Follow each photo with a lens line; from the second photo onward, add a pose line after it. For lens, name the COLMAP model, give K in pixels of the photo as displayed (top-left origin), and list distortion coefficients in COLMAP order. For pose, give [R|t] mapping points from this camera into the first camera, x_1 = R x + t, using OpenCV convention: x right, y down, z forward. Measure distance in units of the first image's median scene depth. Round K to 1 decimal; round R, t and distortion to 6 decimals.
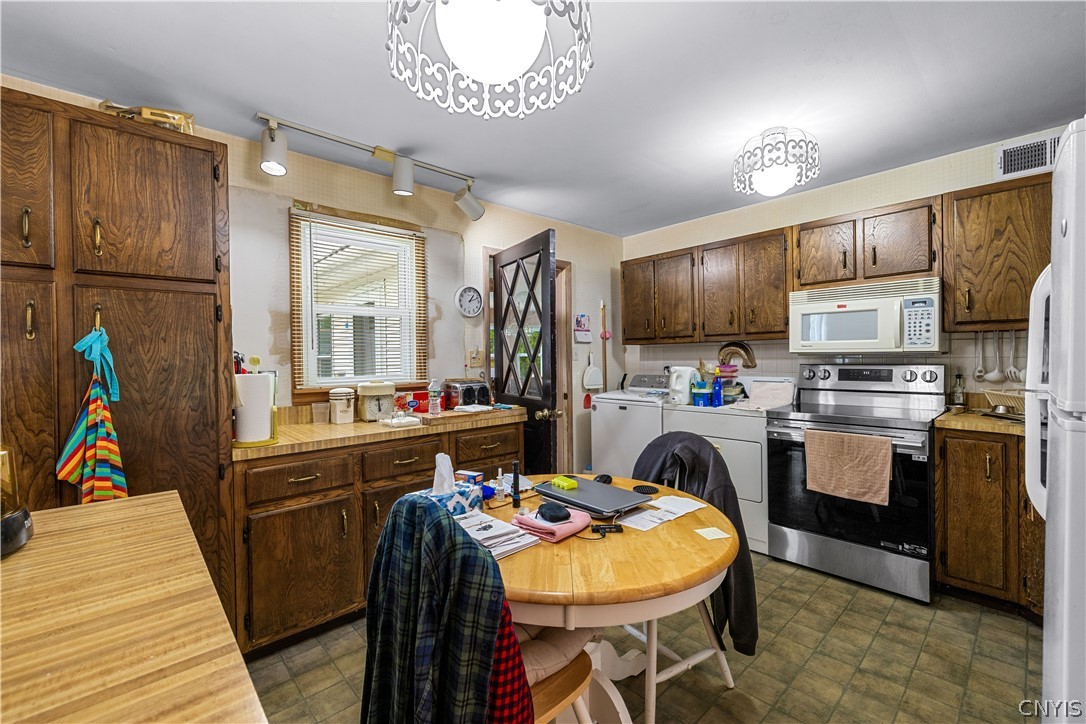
lens RADIAL K [[458.3, 0, 533.7], [0, 458.3, 361.2], [0, 0, 1]] dist [-0.000608, -0.000228]
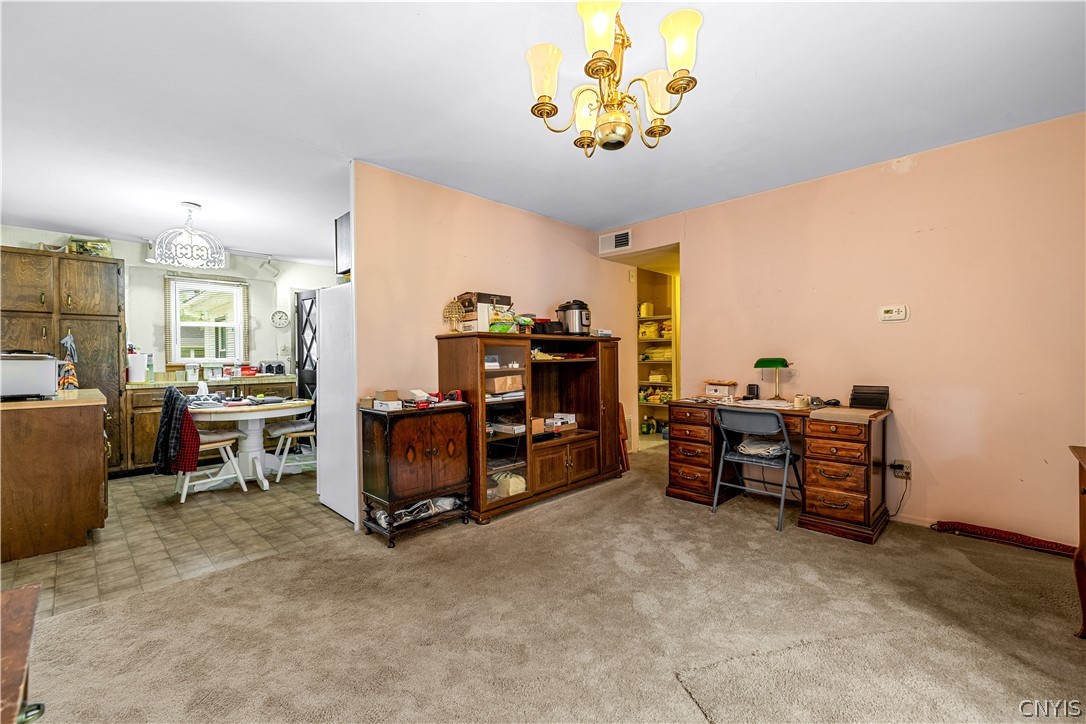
lens RADIAL K [[458.3, 0, 537.9], [0, 458.3, 361.6], [0, 0, 1]] dist [-0.000608, -0.000228]
pose [[0.997784, 0.004883, 0.066356, 1.255231], [-0.004821, 0.999988, -0.001104, 0.058303], [-0.066360, 0.000782, 0.997795, -1.447888]]
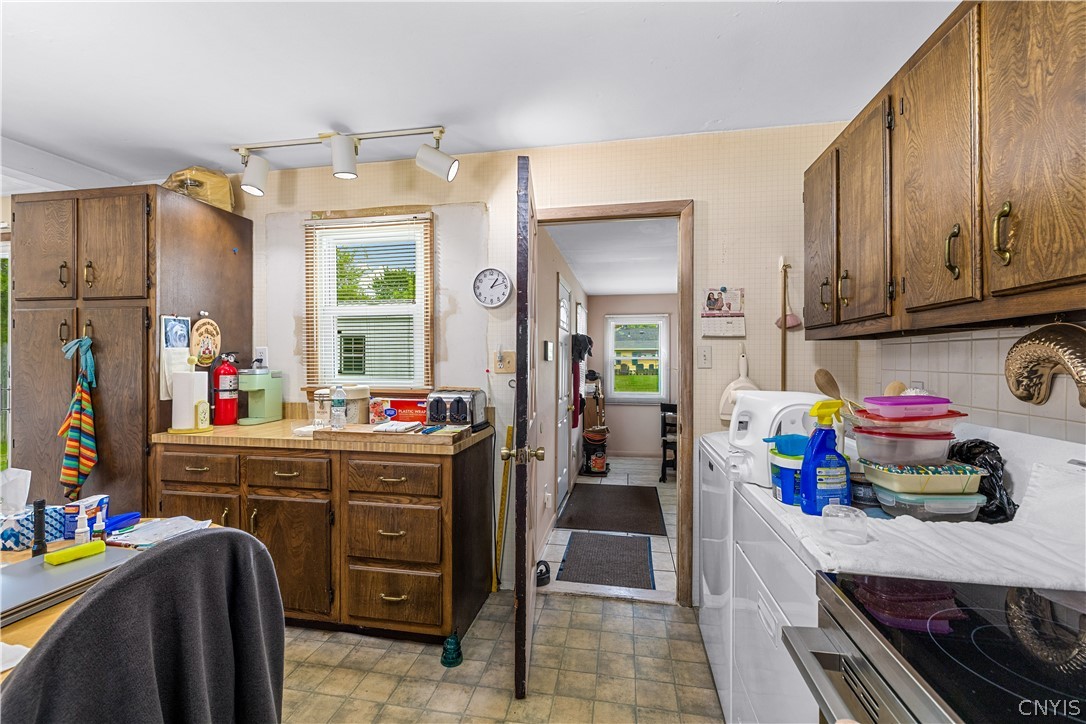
lens RADIAL K [[458.3, 0, 540.7], [0, 458.3, 363.2], [0, 0, 1]] dist [-0.000608, -0.000228]
pose [[0.611011, 0.024546, -0.791241, 0.859854], [-0.016879, 0.999696, 0.017979, -0.030375], [0.791442, 0.002370, 0.611240, 0.978736]]
